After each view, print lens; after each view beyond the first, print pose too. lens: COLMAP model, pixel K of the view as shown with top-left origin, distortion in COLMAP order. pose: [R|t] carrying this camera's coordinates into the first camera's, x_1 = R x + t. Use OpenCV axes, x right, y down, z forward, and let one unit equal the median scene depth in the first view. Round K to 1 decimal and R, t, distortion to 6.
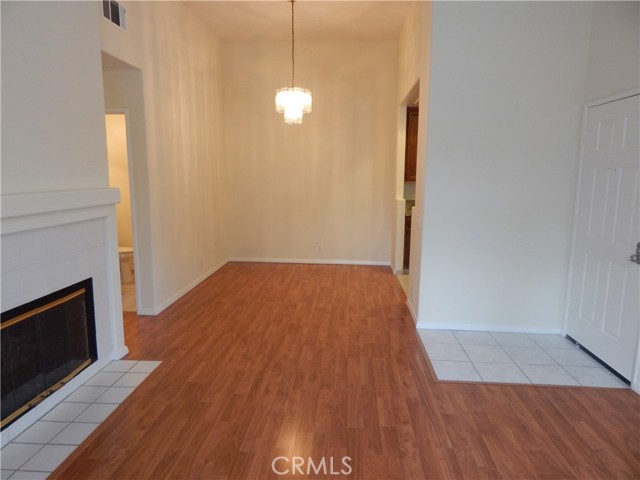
lens RADIAL K [[420.4, 0, 319.3], [0, 420.4, 234.1], [0, 0, 1]] dist [0.001550, 0.000348]
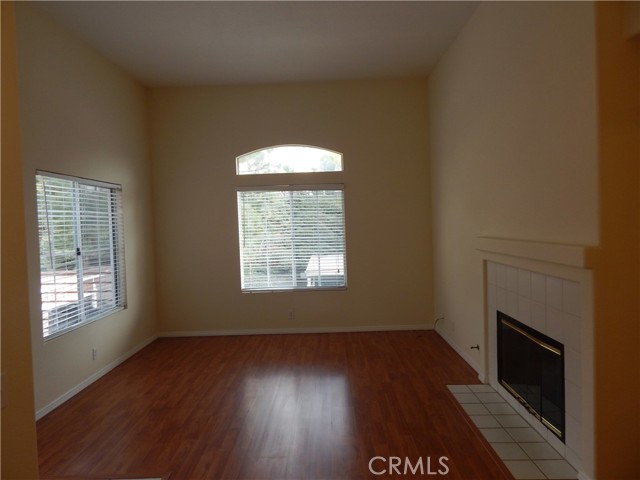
lens RADIAL K [[420.4, 0, 322.2], [0, 420.4, 236.9], [0, 0, 1]] dist [0.001550, 0.000348]
pose [[-0.997852, 0.023188, -0.061266, 0.002554], [0.011977, 0.984069, 0.177385, -0.180334], [0.064403, 0.176271, -0.982233, 1.158745]]
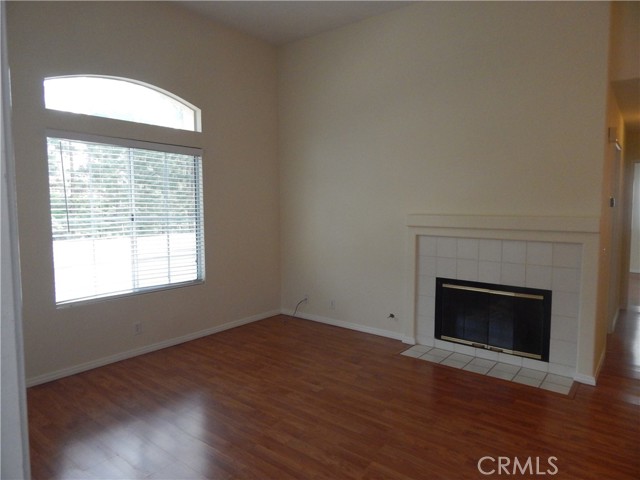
lens RADIAL K [[420.4, 0, 323.3], [0, 420.4, 235.4], [0, 0, 1]] dist [0.001550, 0.000348]
pose [[-0.560310, 0.051071, -0.826707, 0.519652], [-0.125868, 0.981256, 0.145927, -0.093396], [0.818663, 0.185820, -0.543379, 0.709095]]
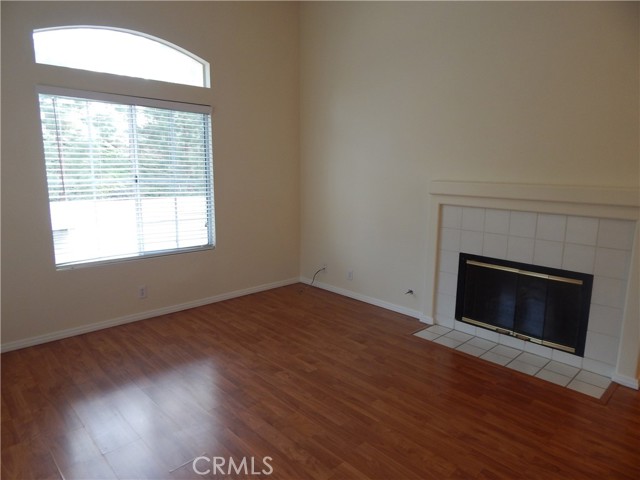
lens RADIAL K [[420.4, 0, 322.3], [0, 420.4, 235.4], [0, 0, 1]] dist [0.001550, 0.000348]
pose [[-0.666996, 0.102802, -0.737935, 0.403508], [-0.126844, 0.960309, 0.248431, -0.101276], [0.734184, 0.259305, -0.627482, 0.736098]]
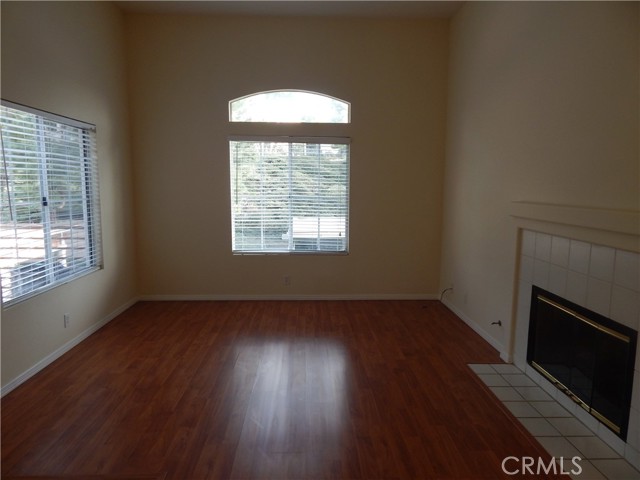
lens RADIAL K [[420.4, 0, 321.8], [0, 420.4, 236.9], [0, 0, 1]] dist [0.001550, 0.000348]
pose [[-0.993223, -0.004580, -0.116132, 0.062083], [-0.035383, 0.963708, 0.264603, -0.151705], [0.110705, 0.266918, -0.957339, 1.041801]]
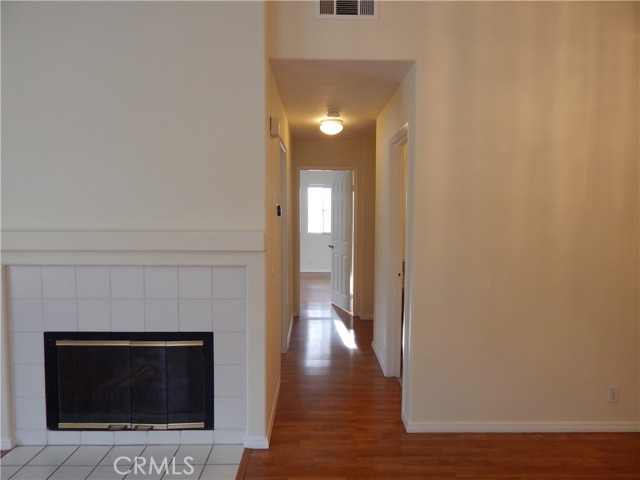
lens RADIAL K [[420.4, 0, 322.8], [0, 420.4, 237.3], [0, 0, 1]] dist [0.001550, 0.000348]
pose [[0.088418, 0.063016, -0.994088, 0.213258], [-0.149700, 0.987502, 0.049284, -0.109126], [0.984770, 0.144457, 0.096747, 0.723495]]
